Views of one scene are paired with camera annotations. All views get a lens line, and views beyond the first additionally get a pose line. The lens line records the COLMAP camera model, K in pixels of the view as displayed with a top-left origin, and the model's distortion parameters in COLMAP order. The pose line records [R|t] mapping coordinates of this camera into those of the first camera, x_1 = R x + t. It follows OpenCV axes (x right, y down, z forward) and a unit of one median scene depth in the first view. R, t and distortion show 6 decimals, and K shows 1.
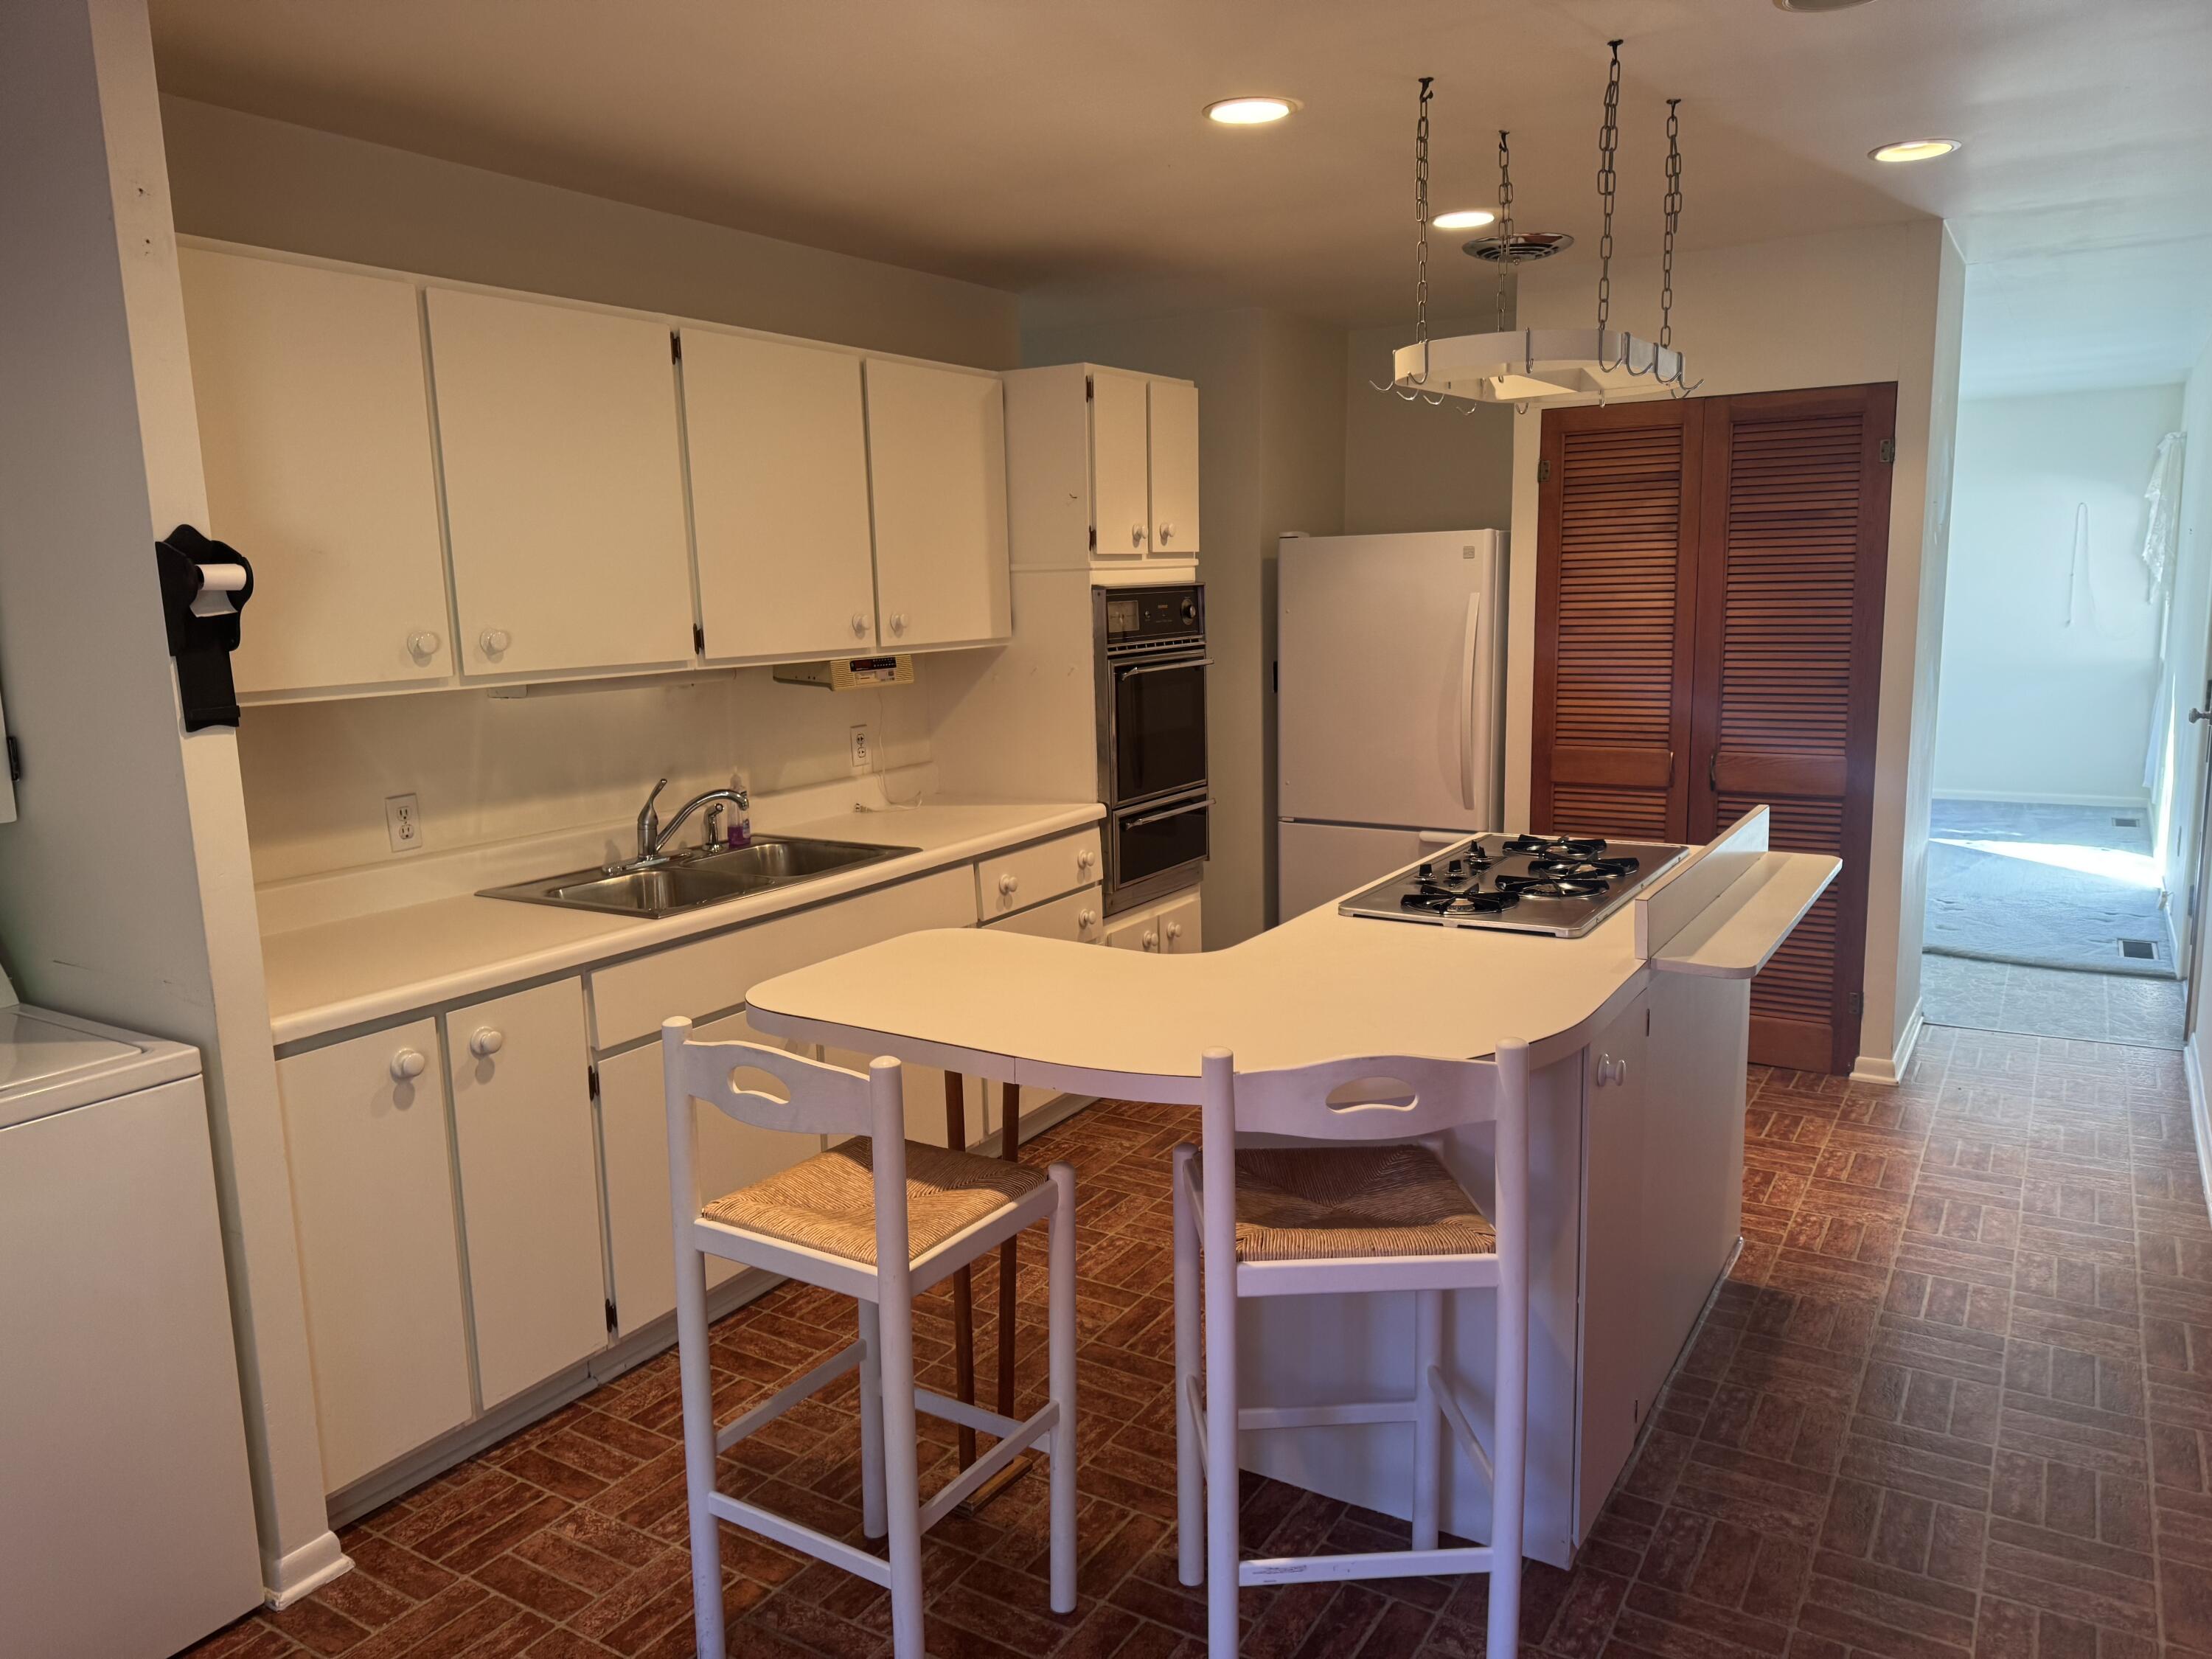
lens RADIAL K [[1547.3, 0, 1096.7], [0, 1547.3, 834.2], [0, 0, 1]] dist [0.140285, -0.212323]
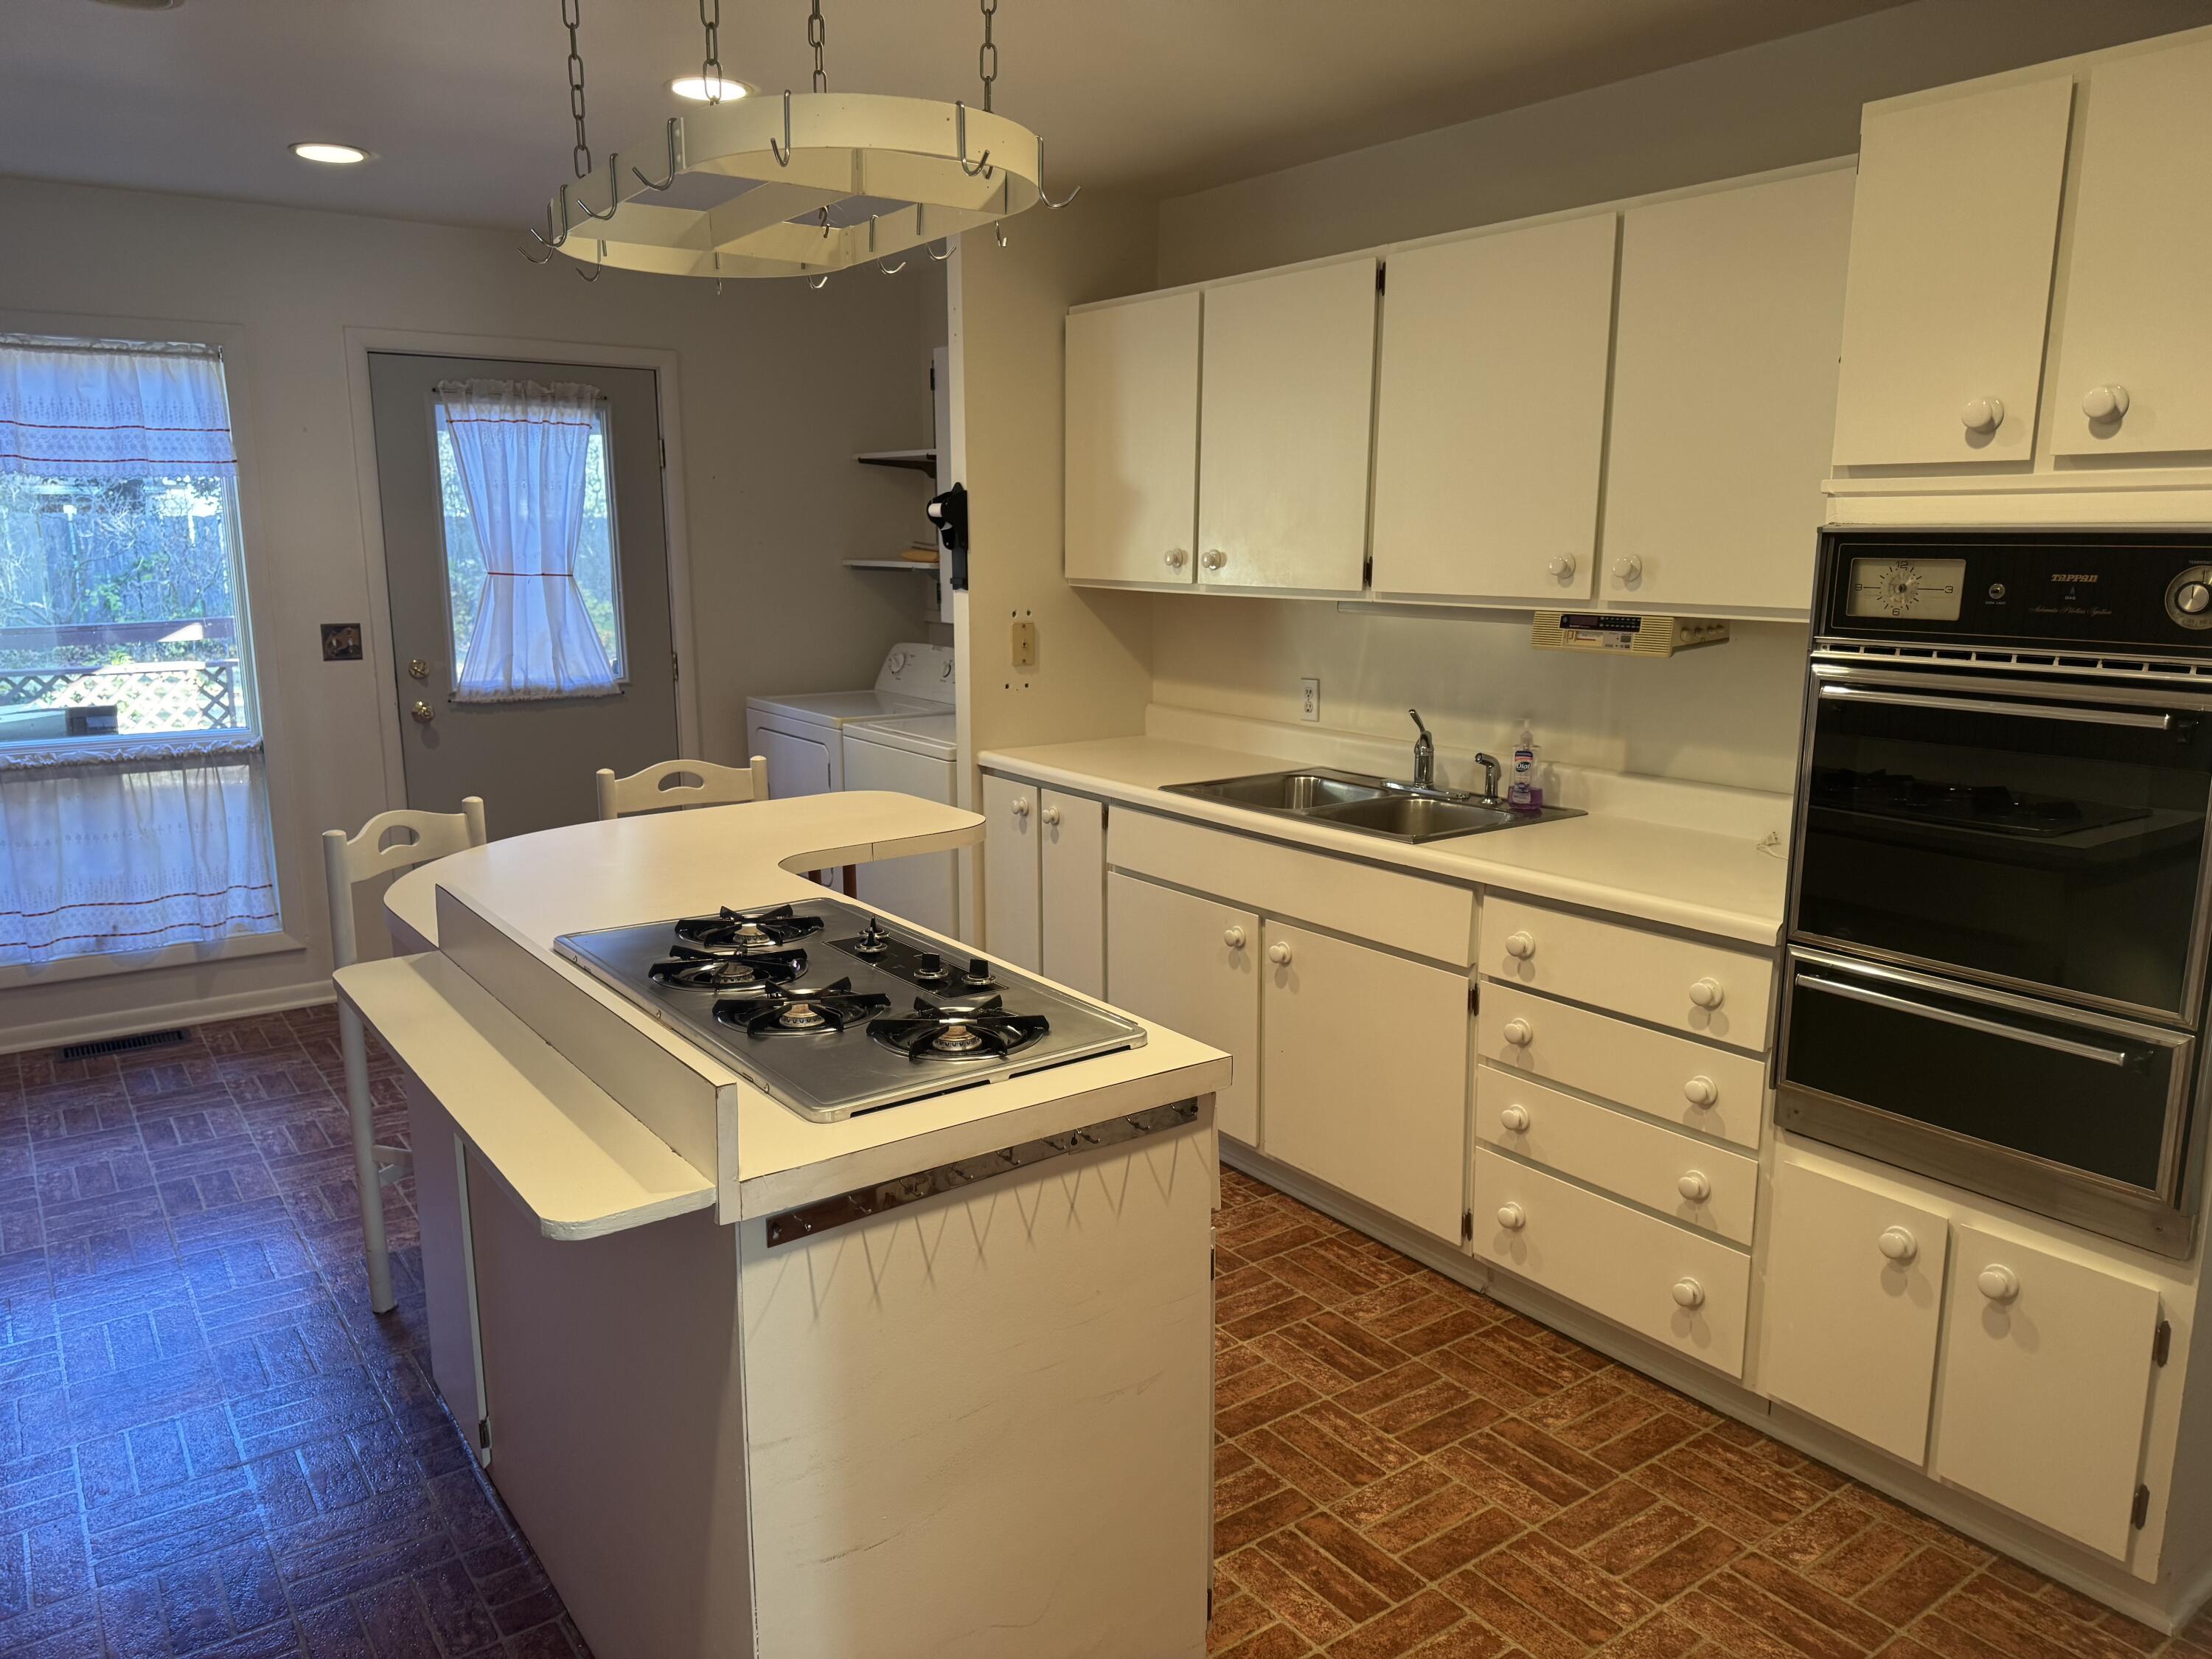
lens RADIAL K [[1547.3, 0, 1096.7], [0, 1547.3, 834.2], [0, 0, 1]] dist [0.140285, -0.212323]
pose [[-0.376615, 0.202707, -0.903920, 0.984910], [-0.144849, 0.950877, 0.273589, -0.277023], [0.914975, 0.233970, -0.328753, 1.572903]]
